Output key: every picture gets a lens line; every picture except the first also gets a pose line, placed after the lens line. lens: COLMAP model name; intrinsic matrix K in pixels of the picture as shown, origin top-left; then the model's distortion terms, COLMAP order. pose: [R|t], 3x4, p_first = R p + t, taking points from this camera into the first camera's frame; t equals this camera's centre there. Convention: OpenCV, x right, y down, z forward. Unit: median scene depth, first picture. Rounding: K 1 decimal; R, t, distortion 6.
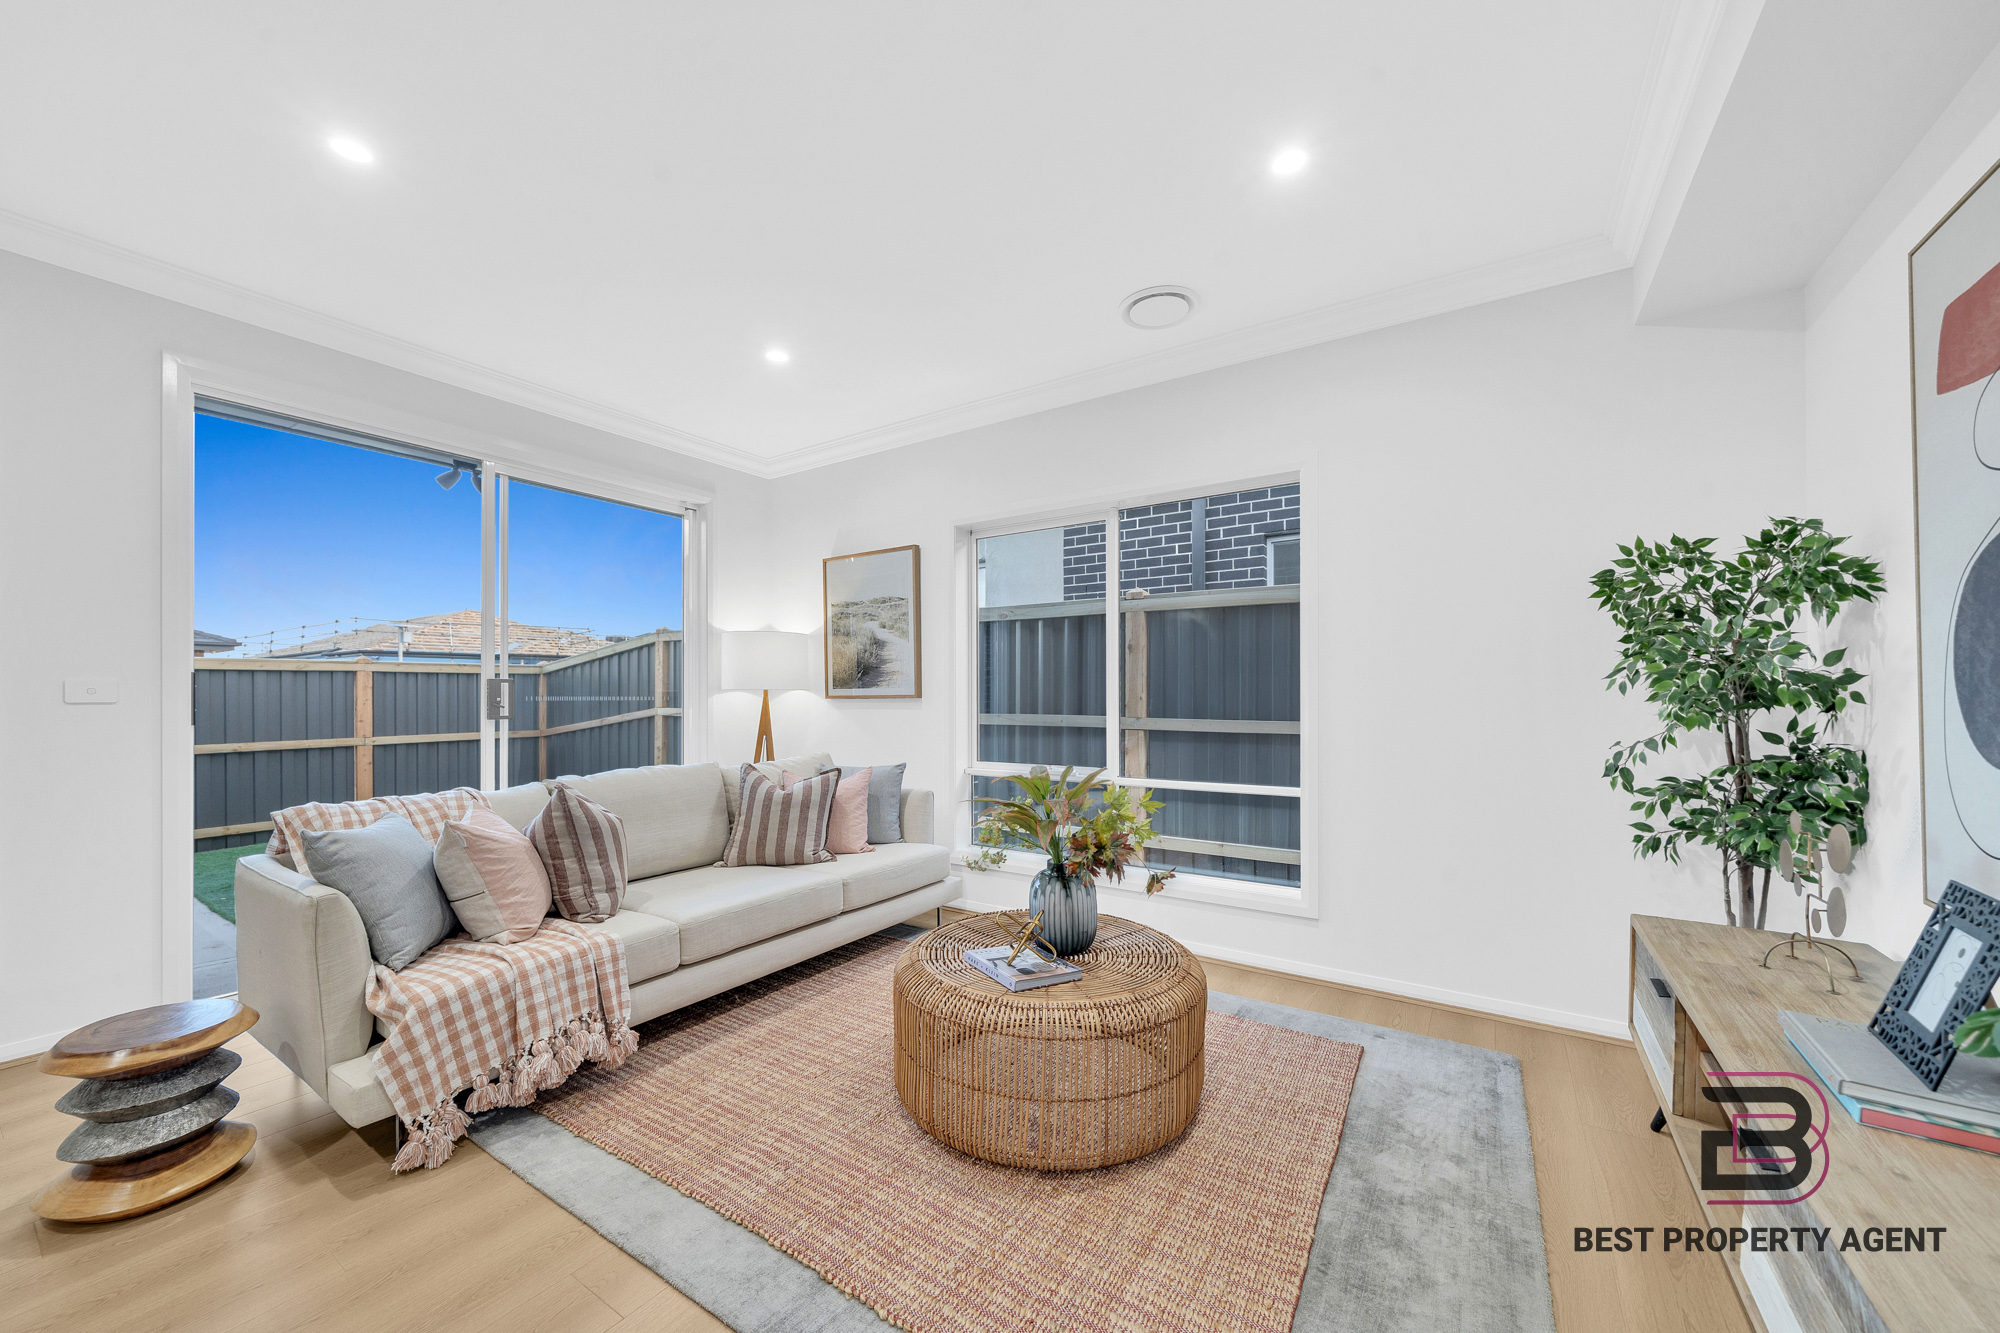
lens RADIAL K [[748.9, 0, 985.1], [0, 748.9, 689.0], [0, 0, 1]] dist [-0.001029, -0.000570]
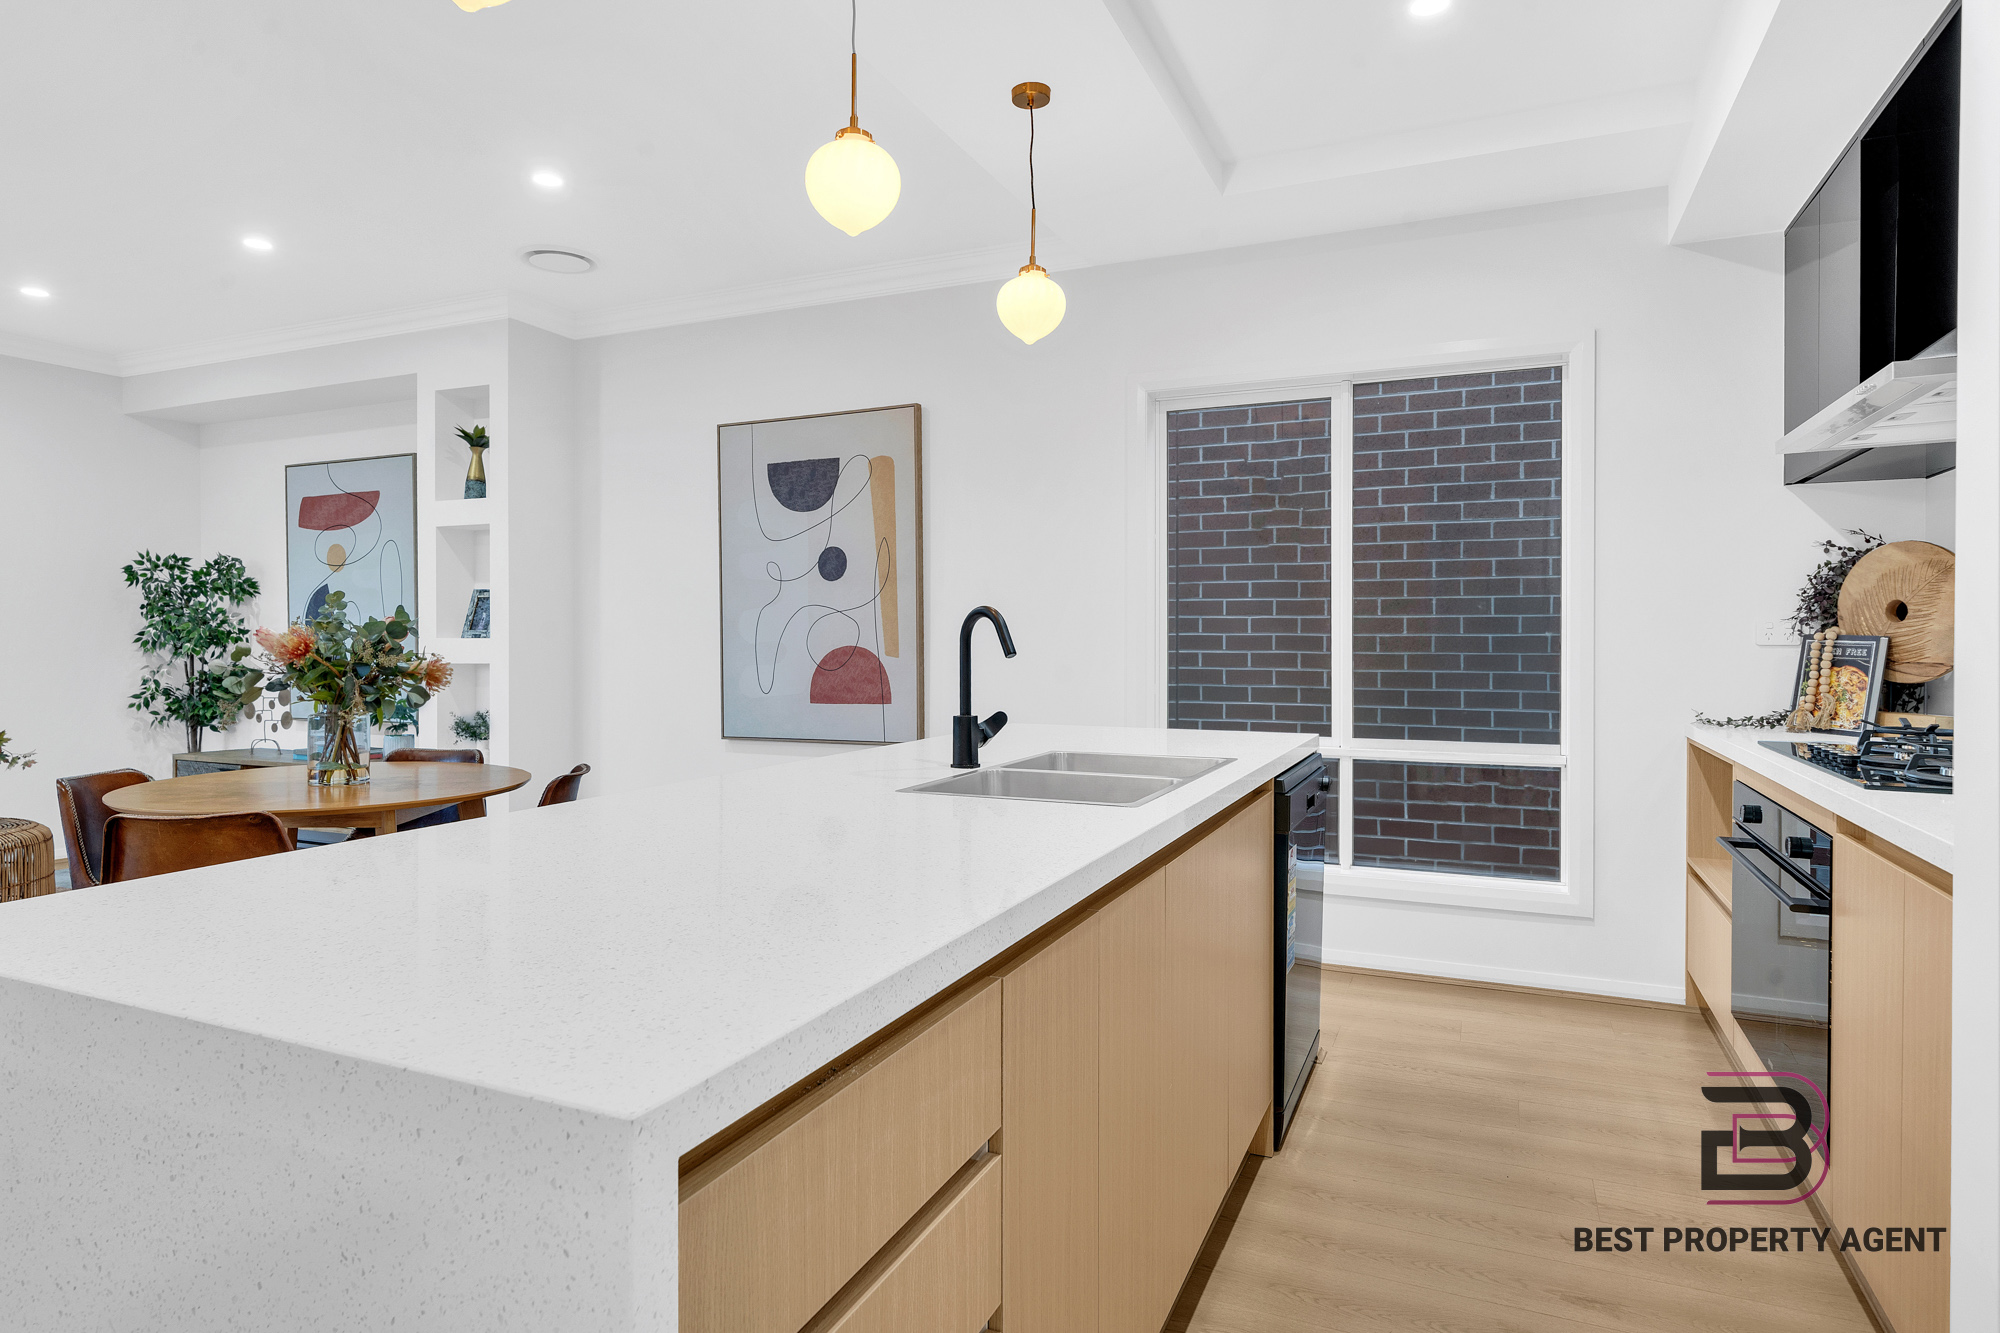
lens RADIAL K [[1107.6, 0, 979.8], [0, 1107.6, 653.2], [0, 0, 1]] dist [0.003792, 0.001672]
pose [[-0.157706, -0.008191, 0.987452, -1.420534], [-0.007558, 0.999946, 0.007087, 0.004947], [-0.987457, -0.006346, -0.157759, -0.364482]]
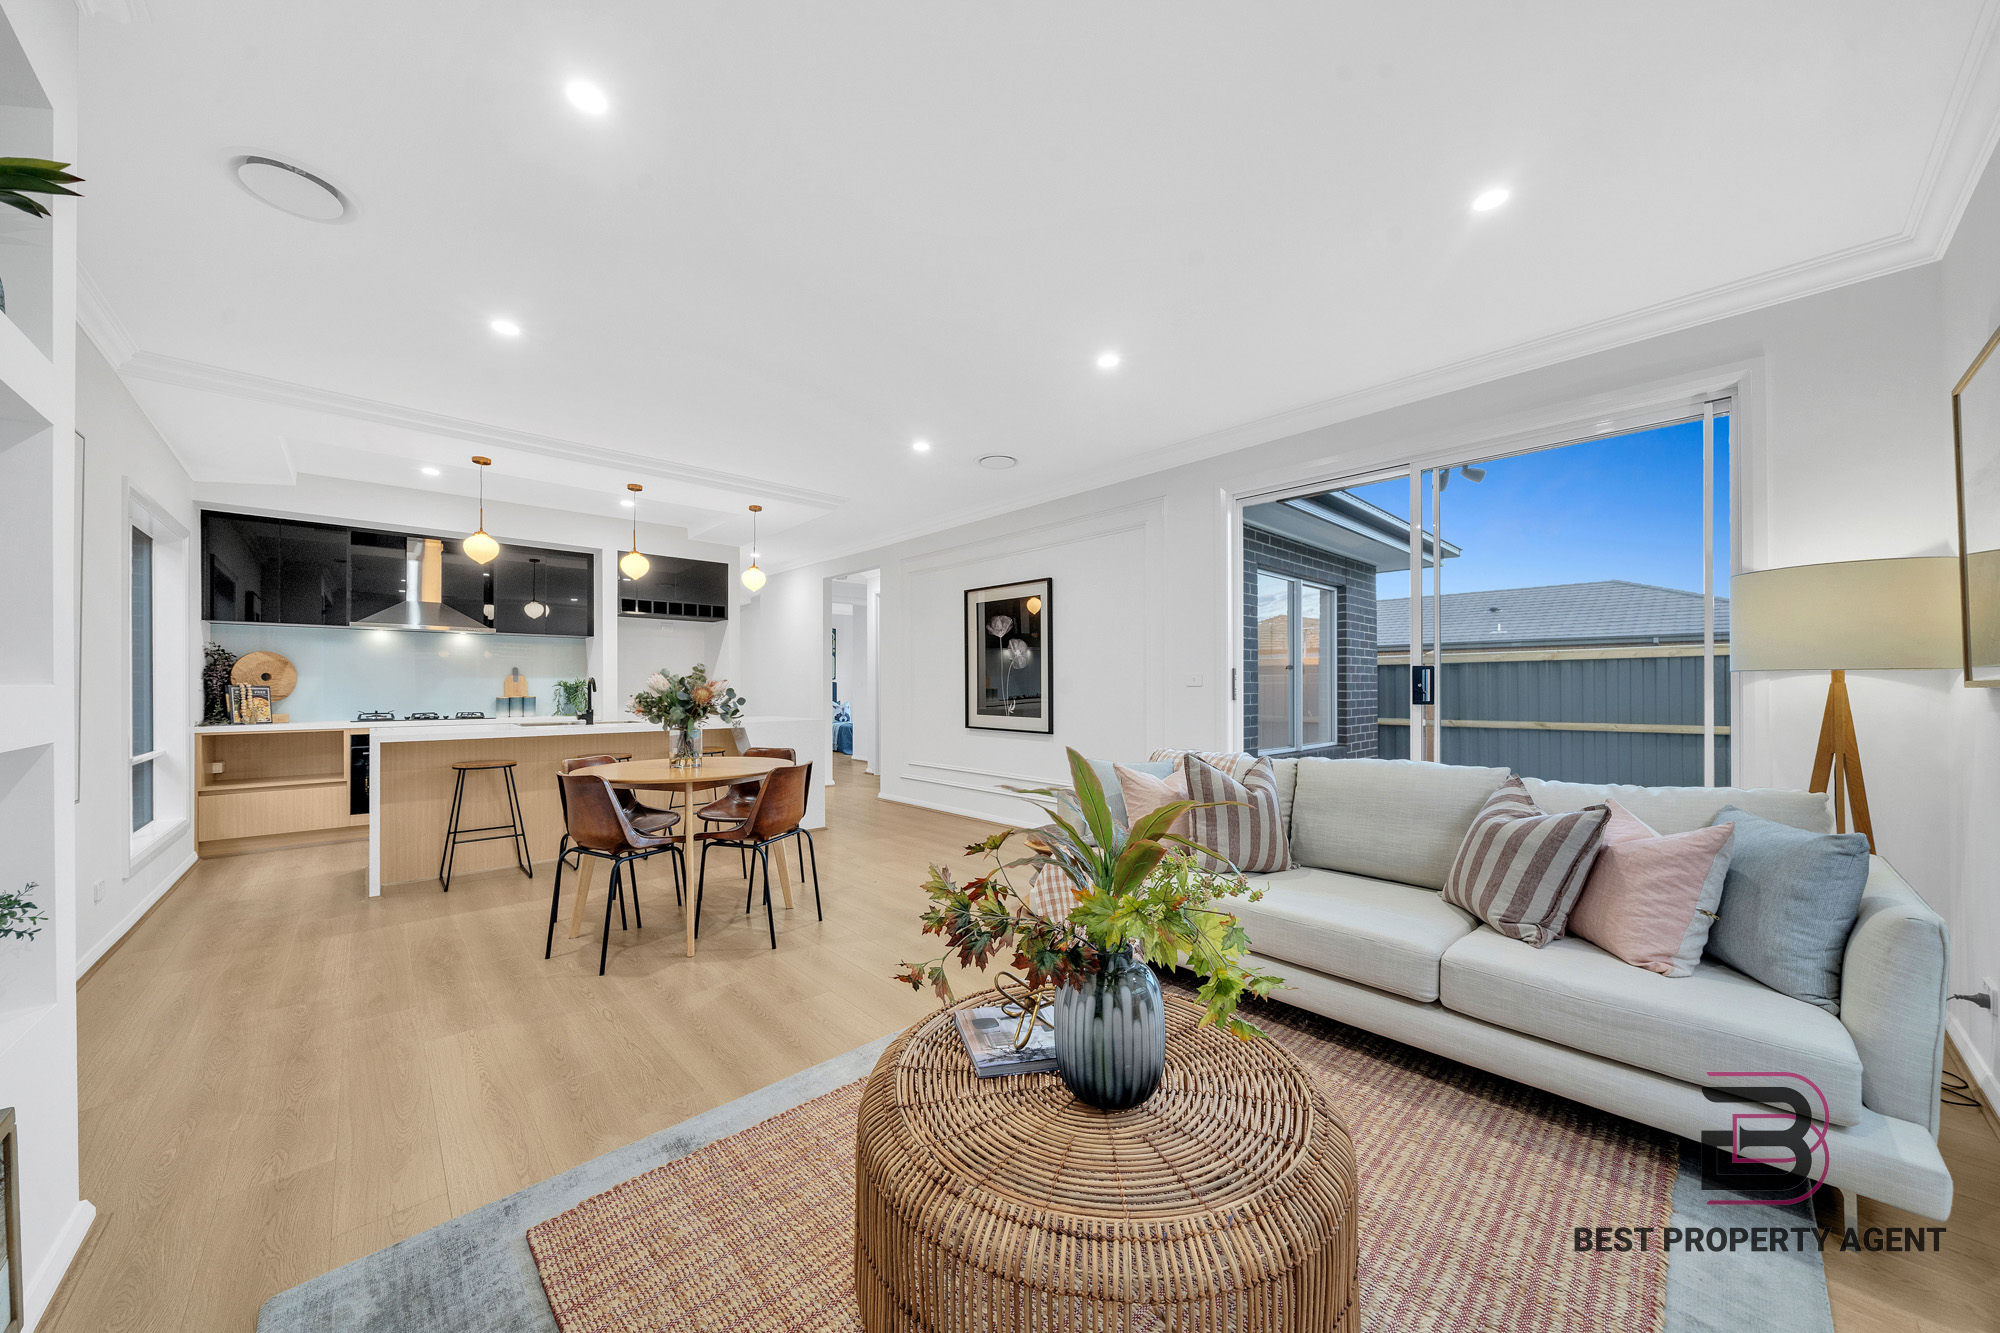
lens RADIAL K [[695.6, 0, 995.0], [0, 695.6, 679.6], [0, 0, 1]] dist [-0.008727, -0.000070]
pose [[-0.236691, 0.001549, -0.971584, 0.481318], [0.010762, 0.999942, -0.001027, -0.003479], [0.971525, -0.010699, -0.236694, 0.713822]]
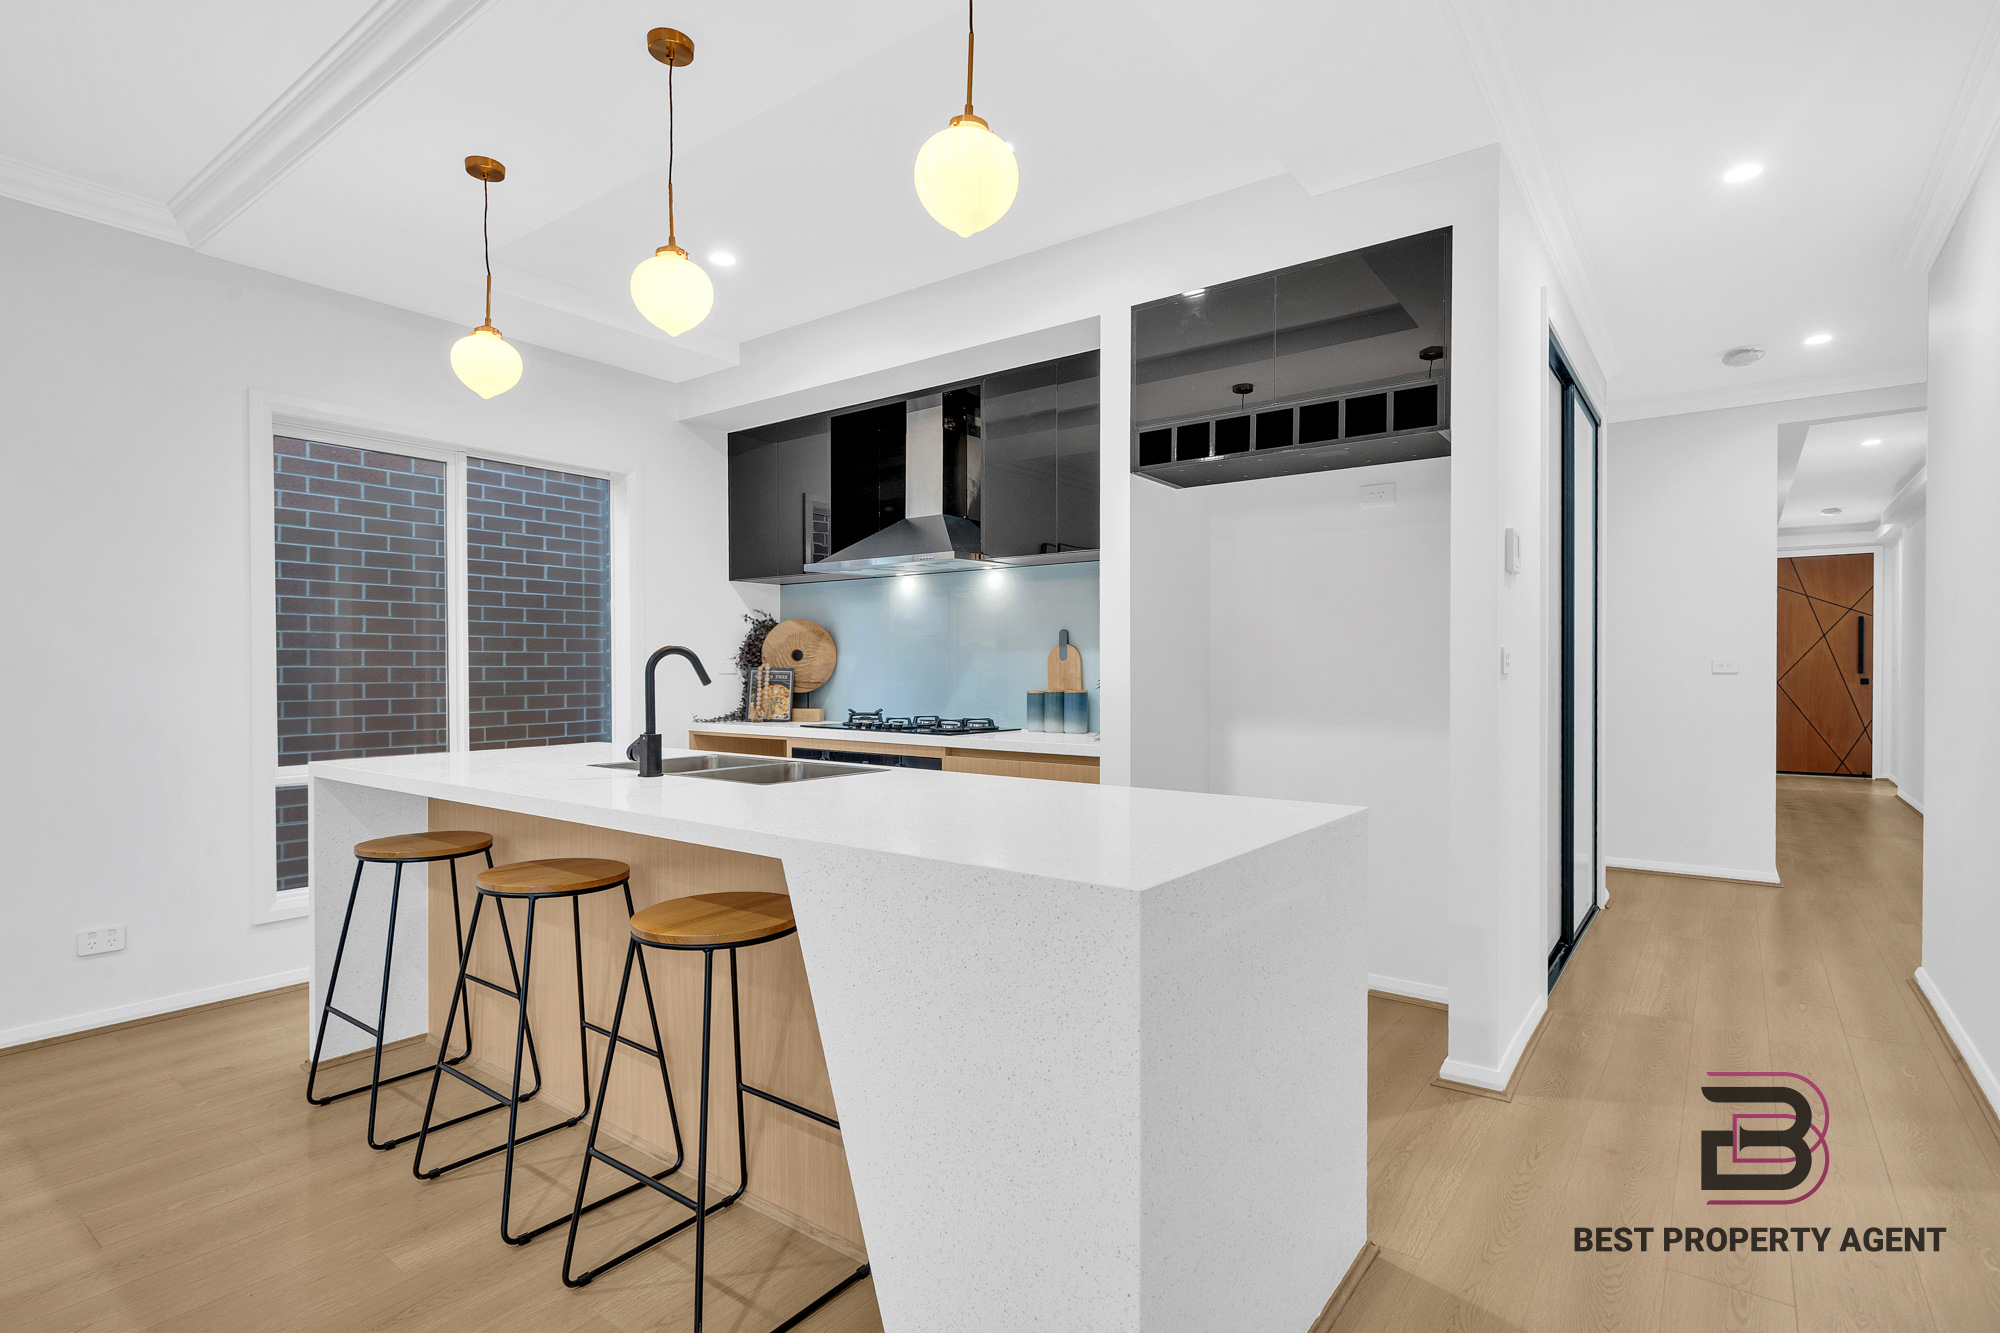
lens RADIAL K [[972.8, 0, 991.9], [0, 972.8, 670.2], [0, 0, 1]] dist [0.000677, -0.001481]
pose [[-0.997315, 0.006200, 0.072970, -1.054650], [0.005694, 0.999958, -0.007144, 0.007463], [-0.073011, -0.006709, -0.997309, 0.246143]]
